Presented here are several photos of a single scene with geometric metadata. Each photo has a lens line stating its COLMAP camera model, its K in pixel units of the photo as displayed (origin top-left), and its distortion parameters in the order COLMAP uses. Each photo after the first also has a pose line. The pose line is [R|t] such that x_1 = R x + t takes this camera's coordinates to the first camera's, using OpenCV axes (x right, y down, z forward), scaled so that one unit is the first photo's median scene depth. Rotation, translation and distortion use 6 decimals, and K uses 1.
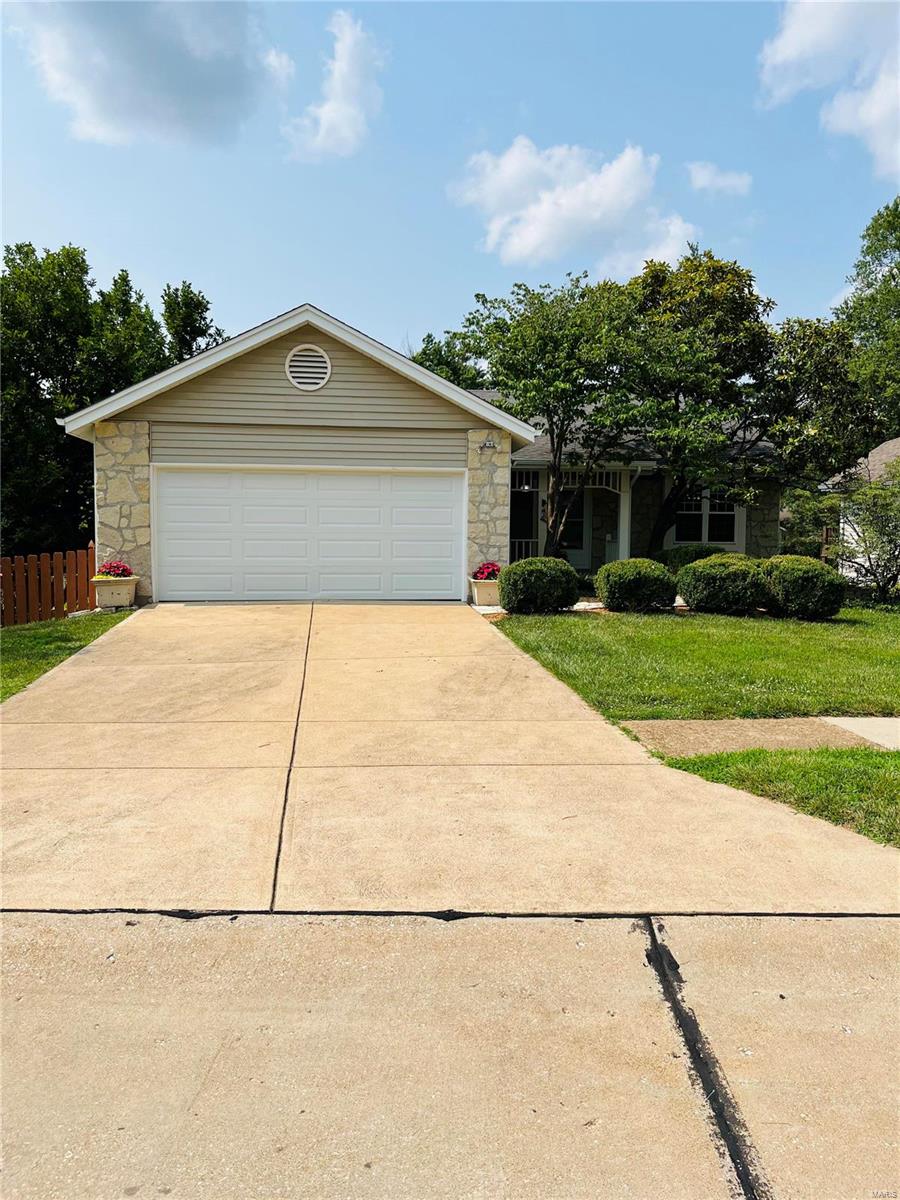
lens RADIAL K [[888.6, 0, 453.8], [0, 888.6, 604.3], [0, 0, 1]] dist [0.053229, -0.005722]
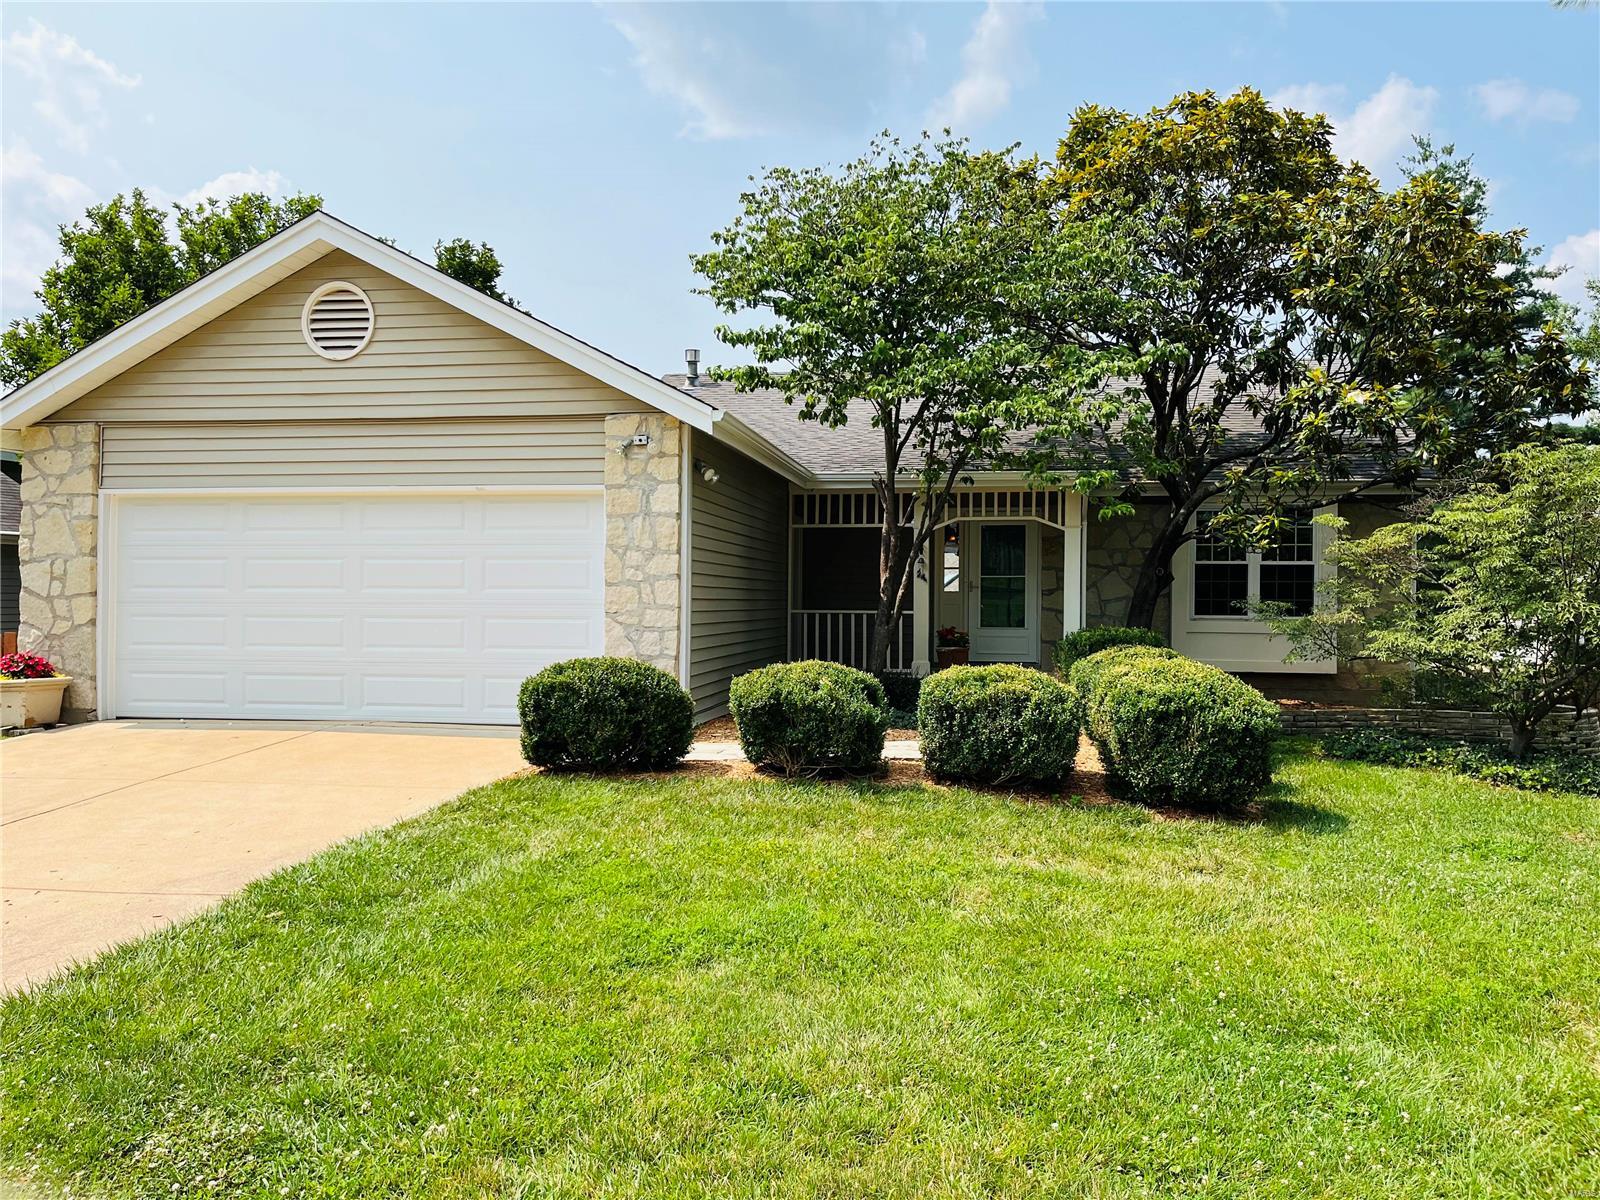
lens RADIAL K [[1184.8, 0, 794.4], [0, 1184.8, 598.0], [0, 0, 1]] dist [0.053229, -0.005722]
pose [[0.957546, -0.000088, -0.288280, 0.345374], [-0.021563, 0.997177, -0.071927, -0.035479], [0.287472, 0.075090, 0.954841, 0.354114]]
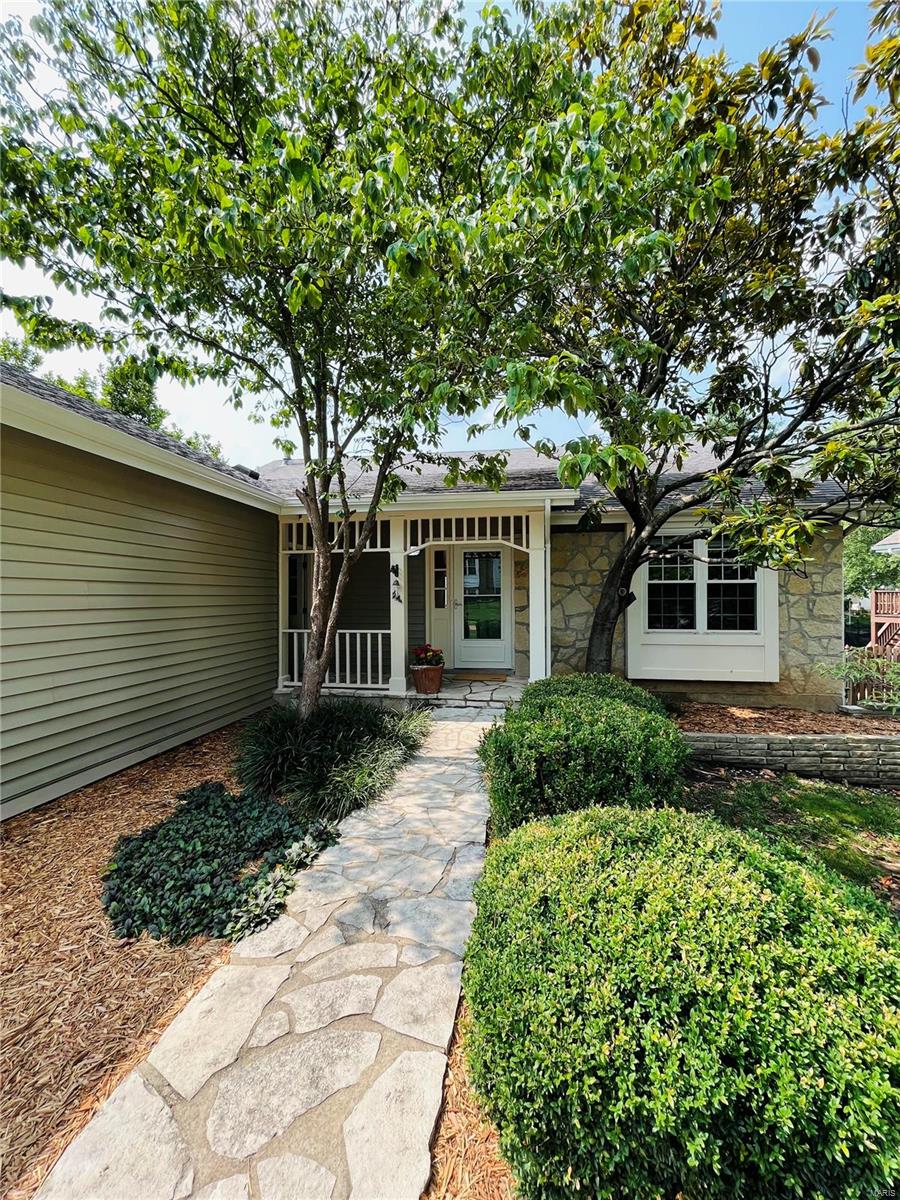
lens RADIAL K [[482.5, 0, 449.4], [0, 482.5, 595.1], [0, 0, 1]] dist [0.001215, 0.000037]
pose [[0.957770, -0.014109, -0.287191, 0.328278], [-0.009314, 0.996749, -0.080030, -0.101276], [0.287386, 0.079325, 0.954524, 0.988458]]
